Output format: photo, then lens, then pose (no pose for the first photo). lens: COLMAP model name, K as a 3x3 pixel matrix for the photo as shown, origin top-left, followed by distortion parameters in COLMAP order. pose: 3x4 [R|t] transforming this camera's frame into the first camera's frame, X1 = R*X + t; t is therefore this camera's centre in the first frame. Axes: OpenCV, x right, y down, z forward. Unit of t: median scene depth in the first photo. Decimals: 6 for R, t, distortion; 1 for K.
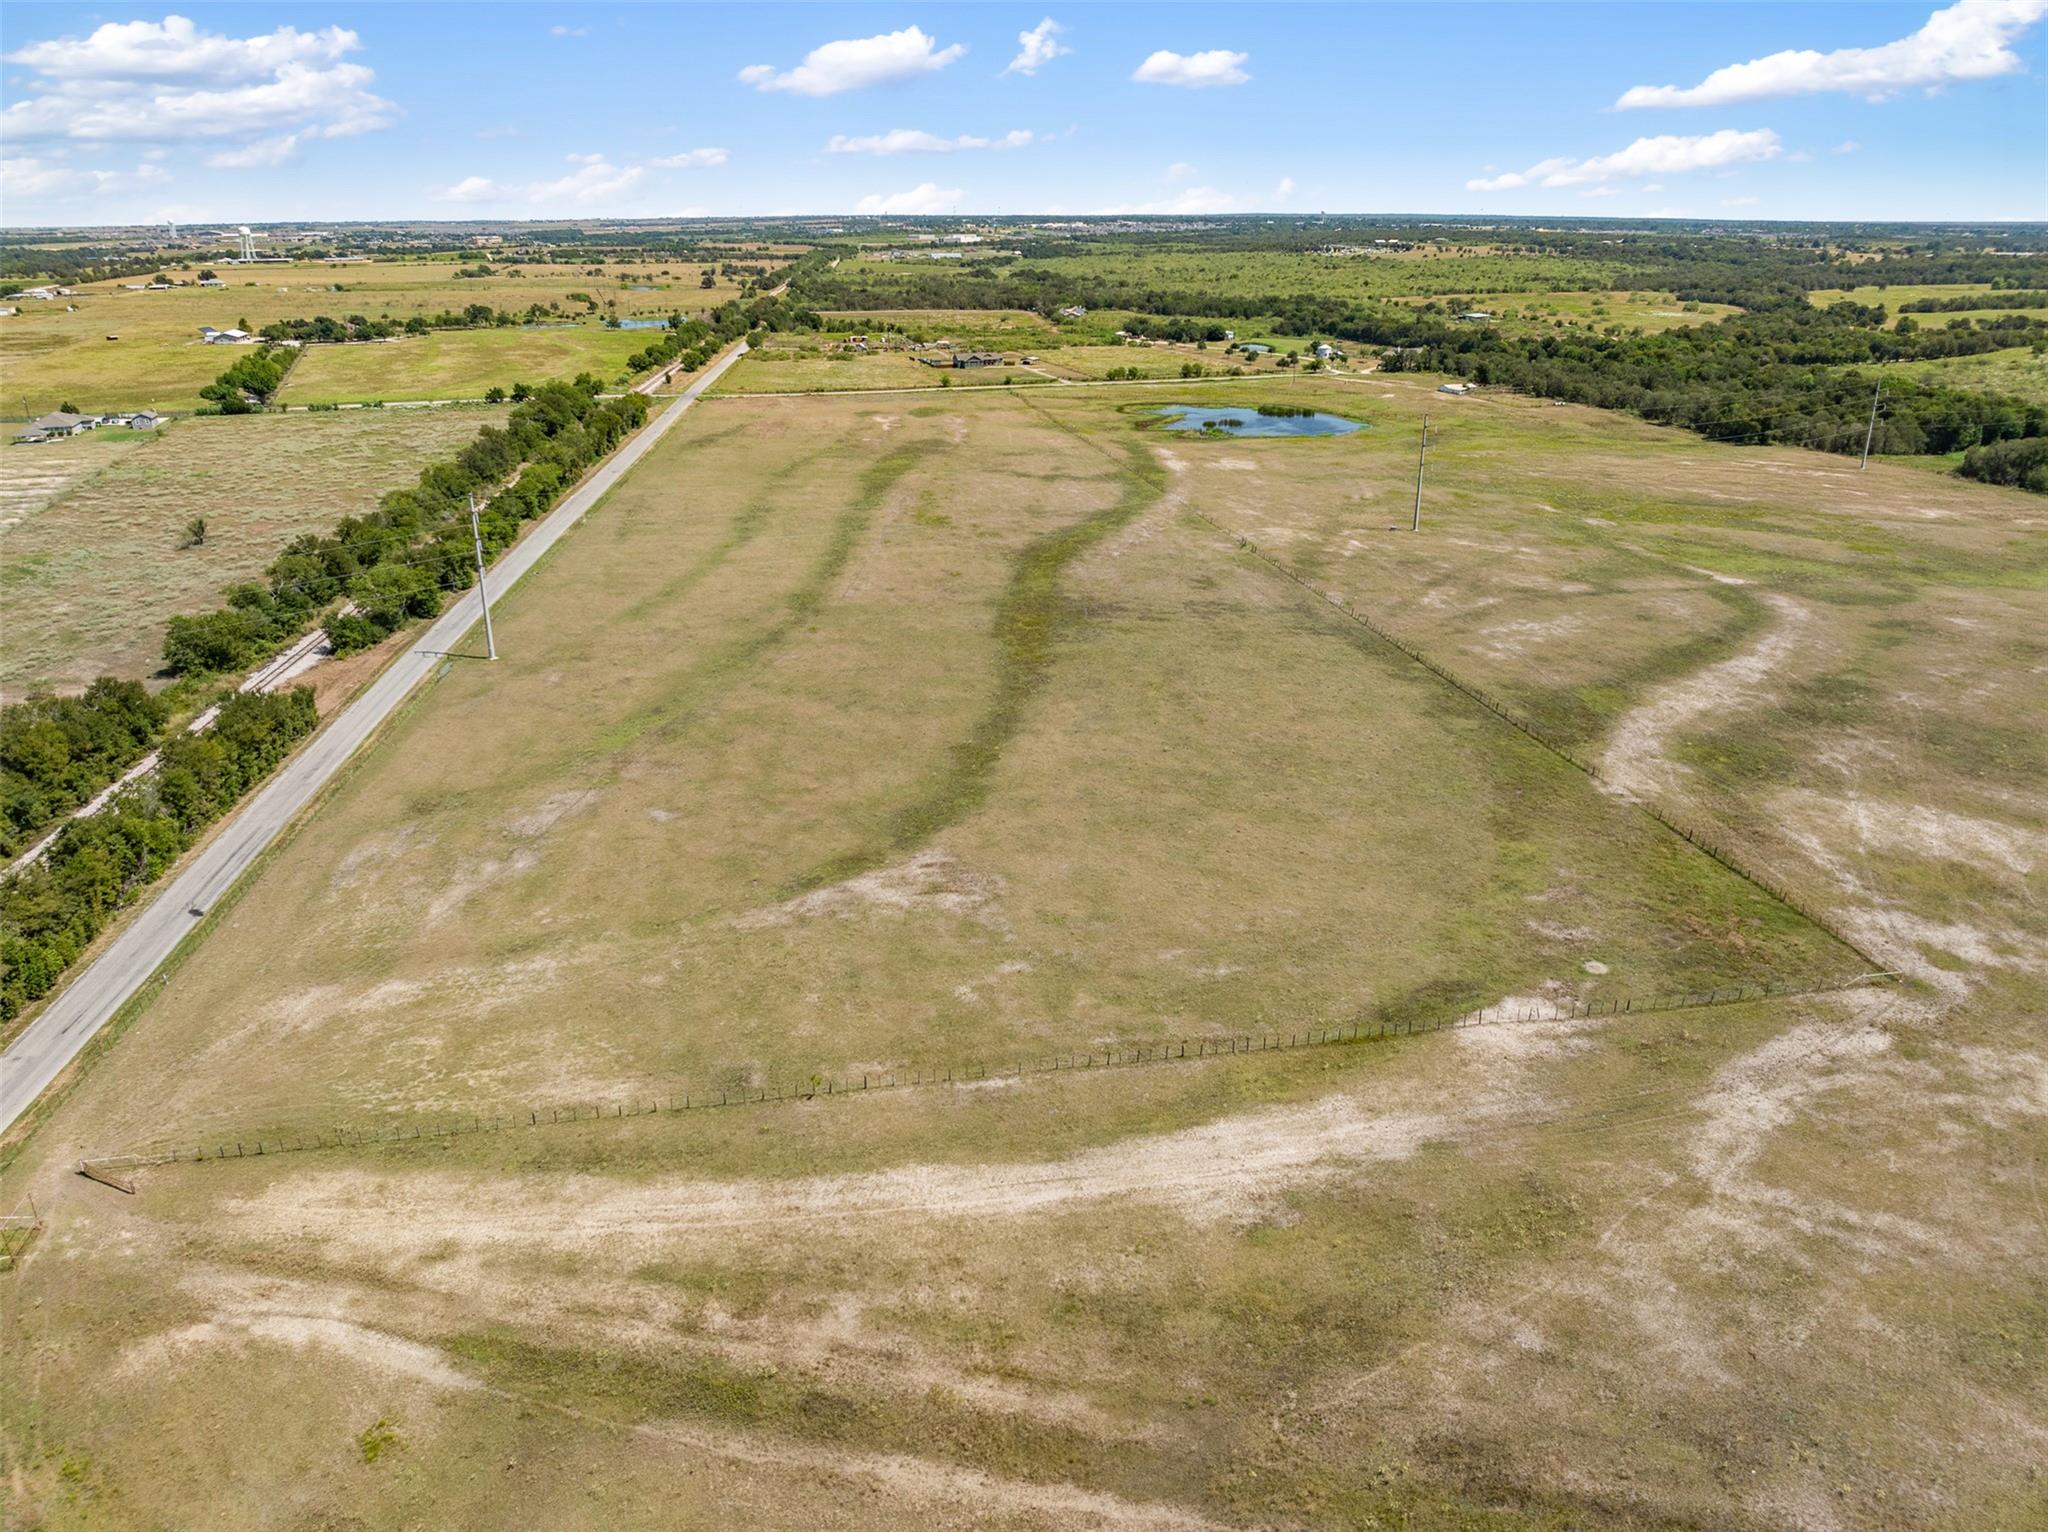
lens RADIAL K [[1433.9, 0, 1024.0], [0, 1433.9, 766.0], [0, 0, 1]] dist [-0.036532, 0.005954]
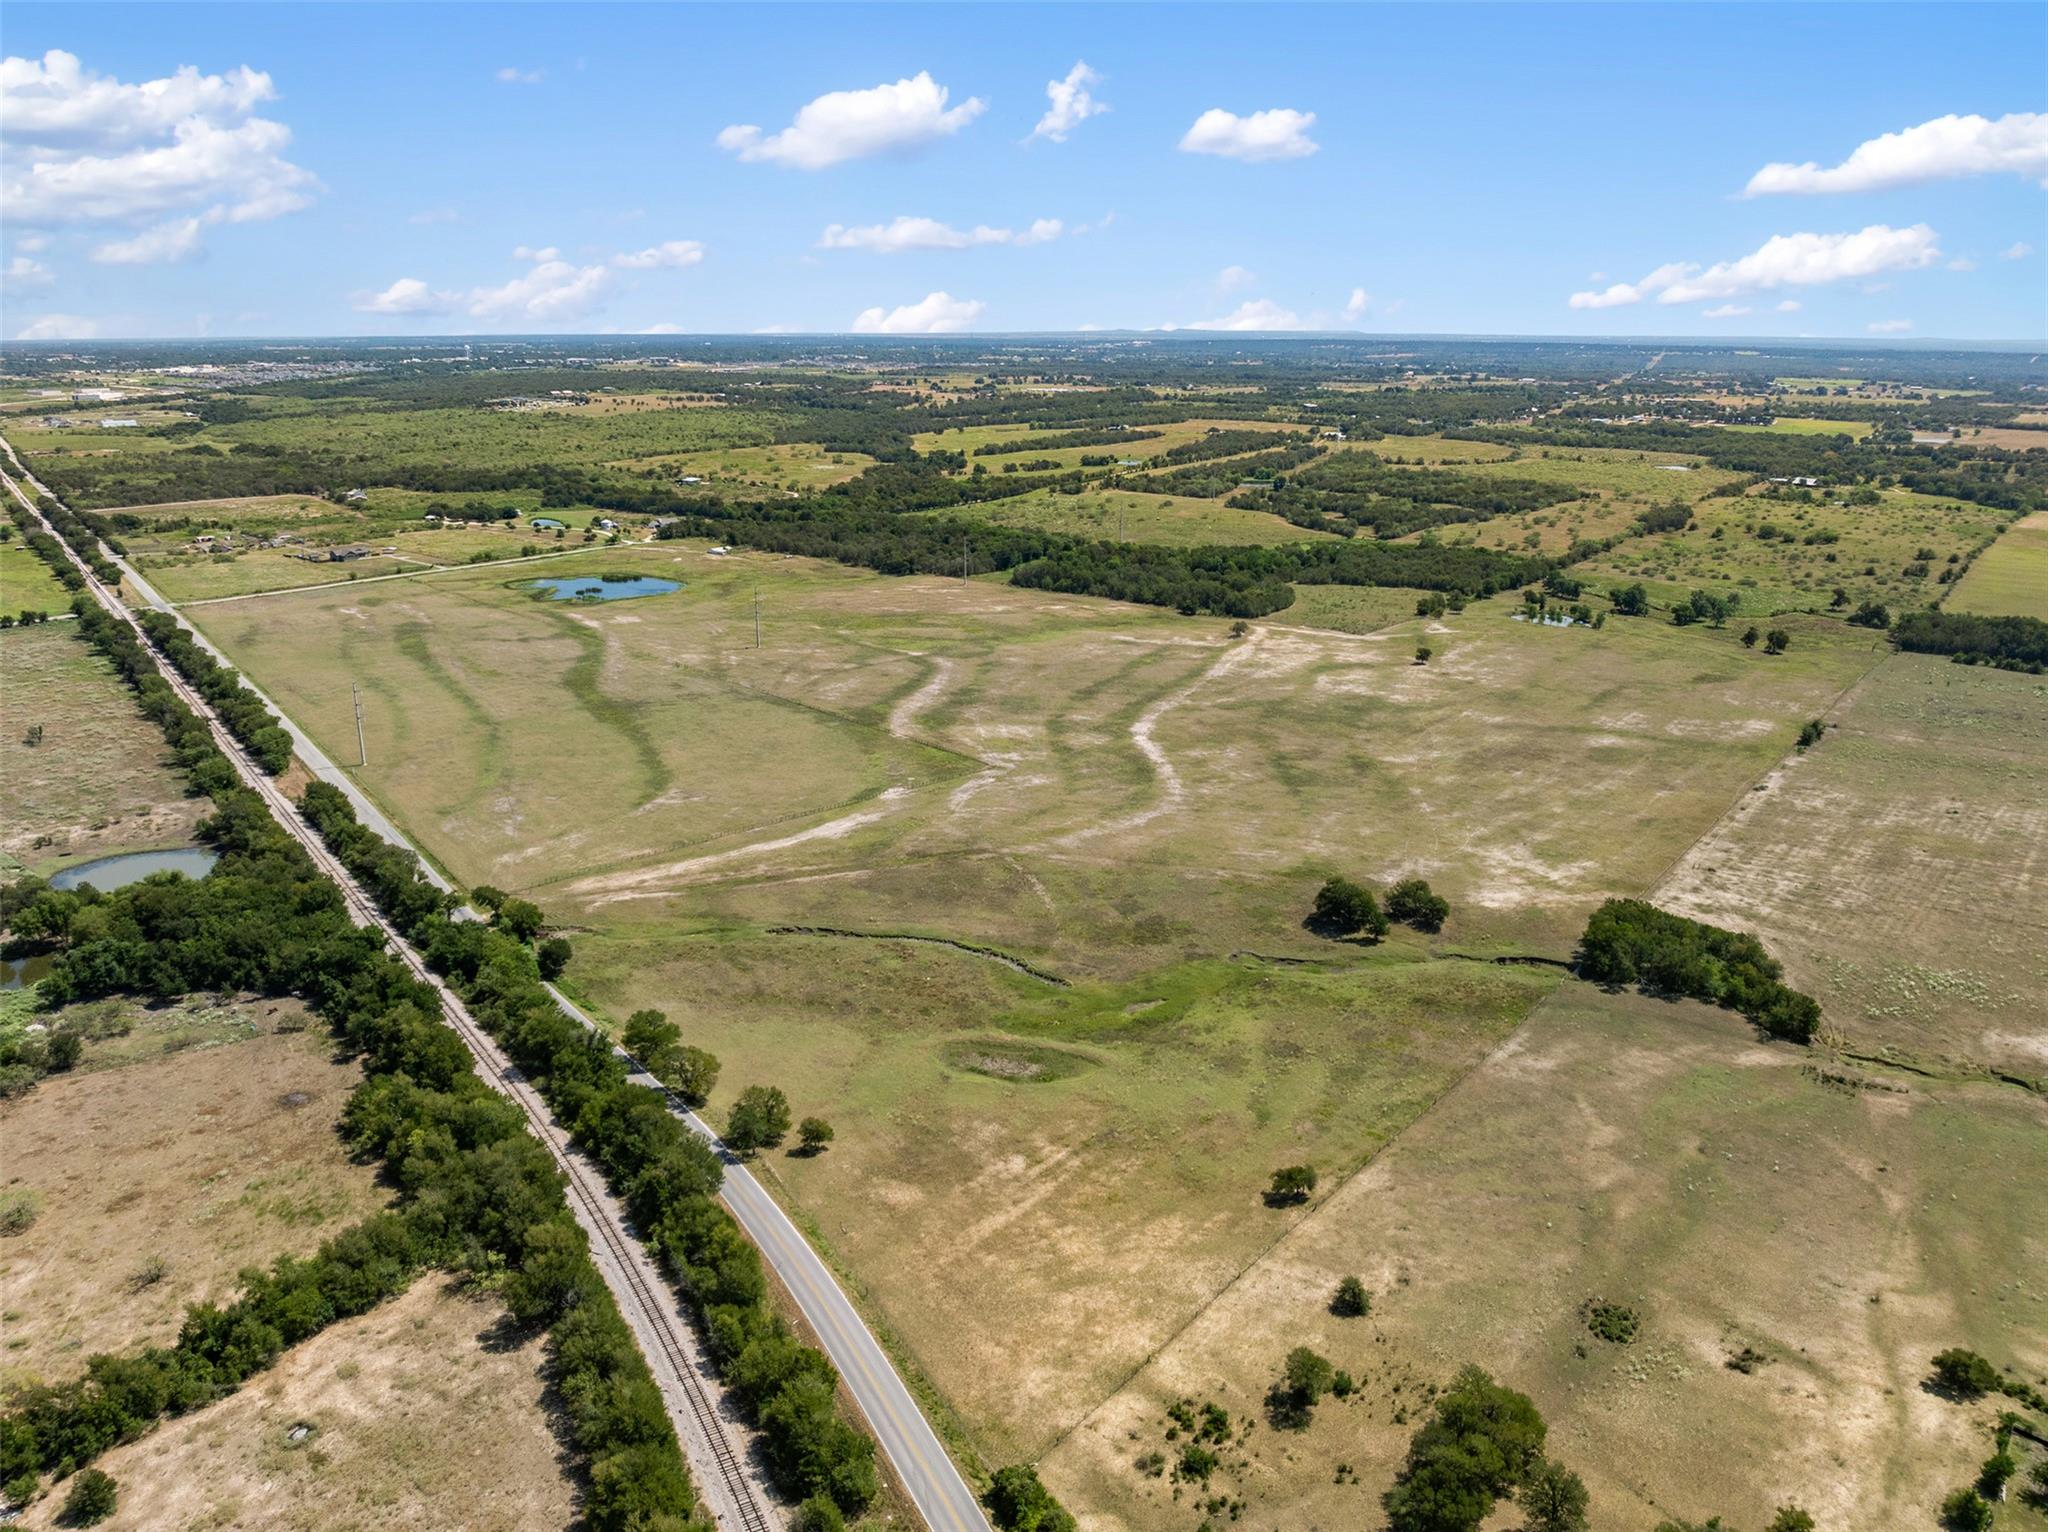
lens RADIAL K [[1489.6, 0, 1015.6], [0, 1489.6, 764.5], [0, 0, 1]] dist [-0.031372, -0.006597]
pose [[0.849073, -0.148690, 0.506919, -0.193360], [0.189478, 0.981442, -0.029491, 0.045911], [-0.493127, 0.121090, 0.861489, -0.353970]]
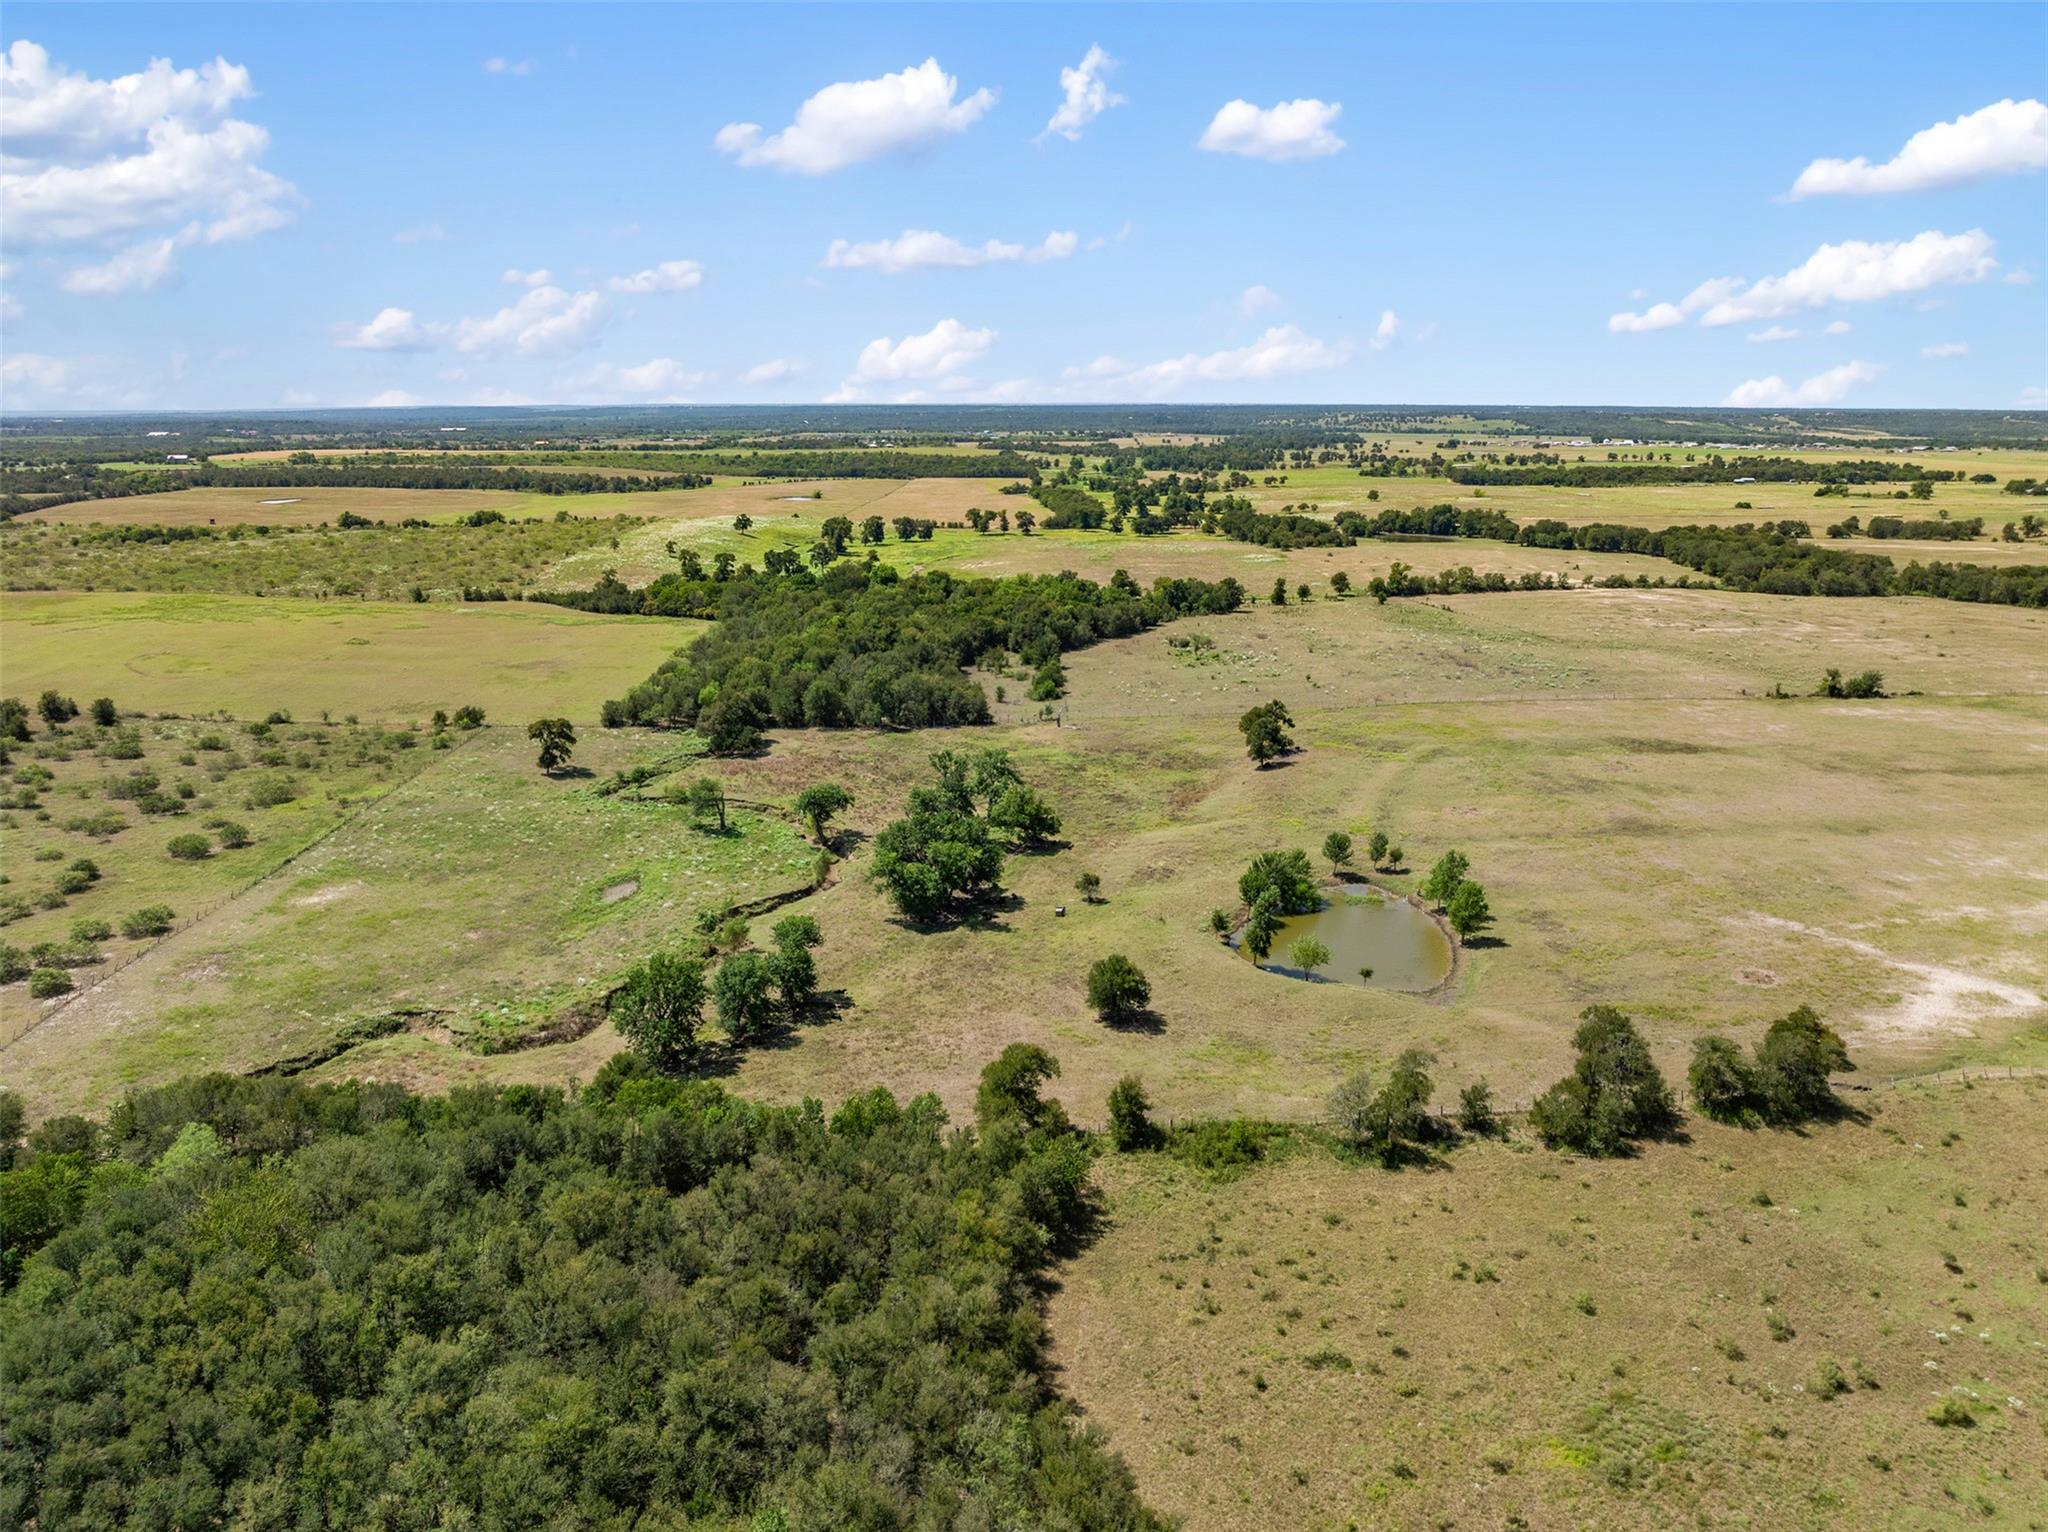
lens RADIAL K [[1443.8, 0, 1027.8], [0, 1443.8, 769.3], [0, 0, 1]] dist [-0.026401, -0.012653]
pose [[-0.958855, -0.066415, 0.276018, 0.572039], [0.107244, 0.815473, 0.568773, -0.182537], [-0.262860, 0.574972, -0.774798, 0.472761]]
